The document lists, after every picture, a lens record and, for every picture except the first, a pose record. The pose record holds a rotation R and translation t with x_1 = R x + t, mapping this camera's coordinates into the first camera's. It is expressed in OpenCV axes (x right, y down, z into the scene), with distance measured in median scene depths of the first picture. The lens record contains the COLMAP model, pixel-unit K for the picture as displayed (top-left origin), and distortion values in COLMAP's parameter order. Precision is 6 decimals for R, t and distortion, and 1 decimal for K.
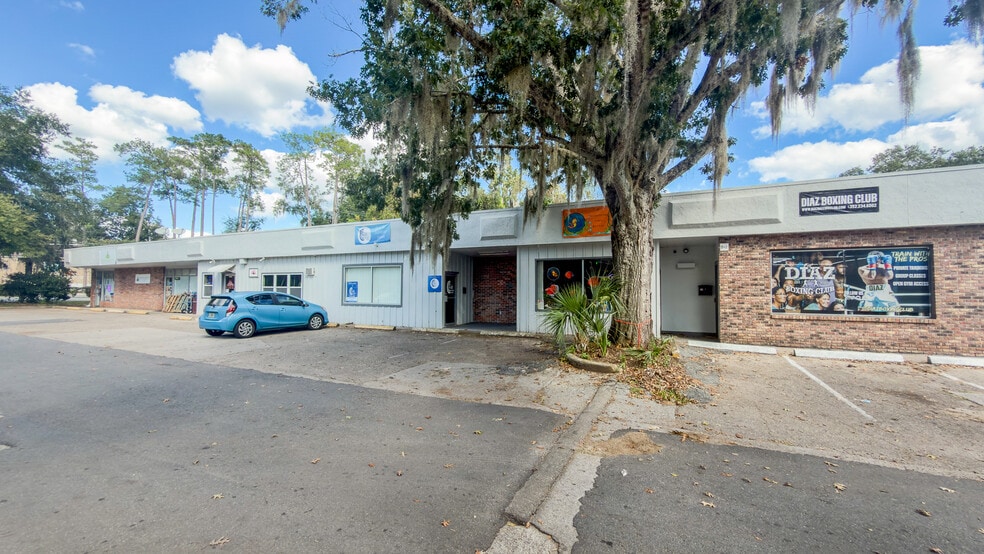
lens RADIAL K [[393.7, 0, 492.0], [0, 393.7, 277.0], [0, 0, 1]] dist [0.000236, 0.000009]
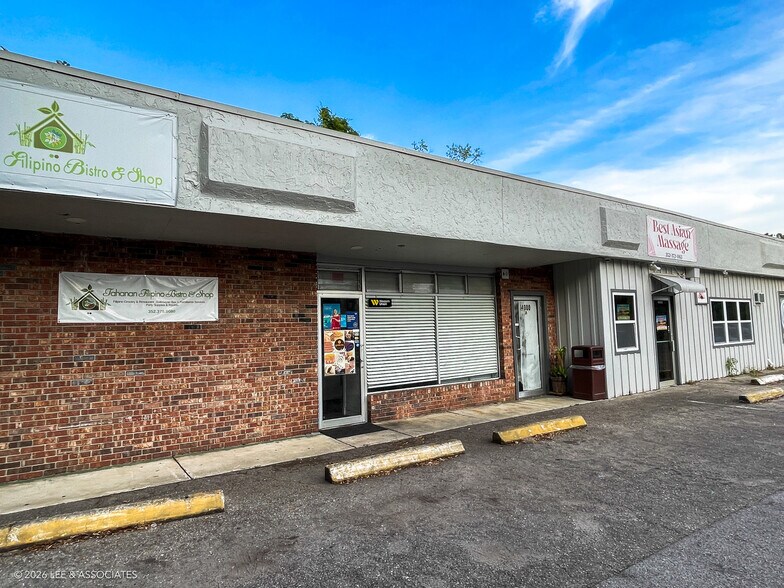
lens RADIAL K [[486.2, 0, 392.0], [0, 486.2, 294.0], [0, 0, 1]] dist [0.003069, -0.000659]
pose [[0.491968, 0.042563, 0.869572, -1.470067], [0.000455, 0.998792, -0.049145, 0.019803], [-0.870613, 0.024574, 0.491354, 1.093990]]
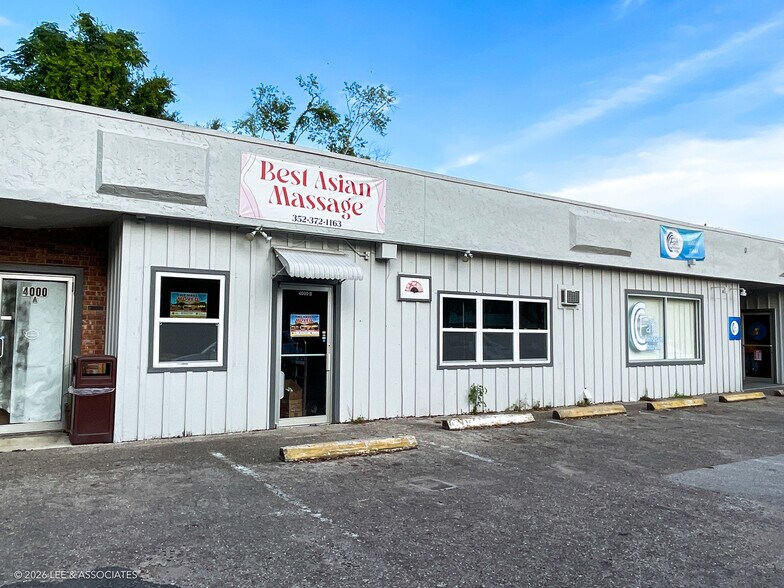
lens RADIAL K [[604.2, 0, 396.2], [0, 604.2, 286.9], [0, 0, 1]] dist [0.002570, -0.009711]
pose [[0.521385, 0.061451, 0.851106, -1.128783], [-0.038650, 0.998081, -0.048386, 0.015324], [-0.852446, -0.007668, 0.522759, 0.768579]]
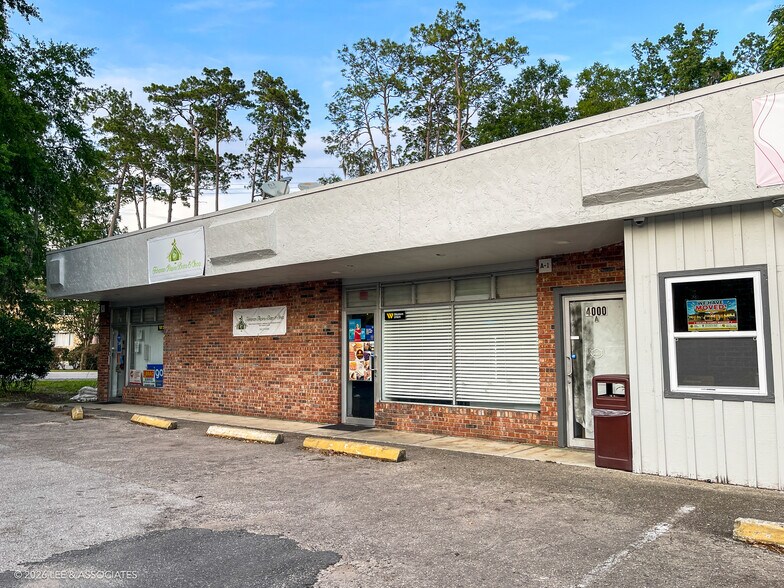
lens RADIAL K [[643.2, 0, 372.6], [0, 643.2, 294.1], [0, 0, 1]] dist [0.037836, -0.010587]
pose [[0.959006, -0.037772, -0.280856, -0.906191], [0.024663, 0.998441, -0.050066, 0.015000], [0.282309, 0.041087, 0.958443, 0.712005]]
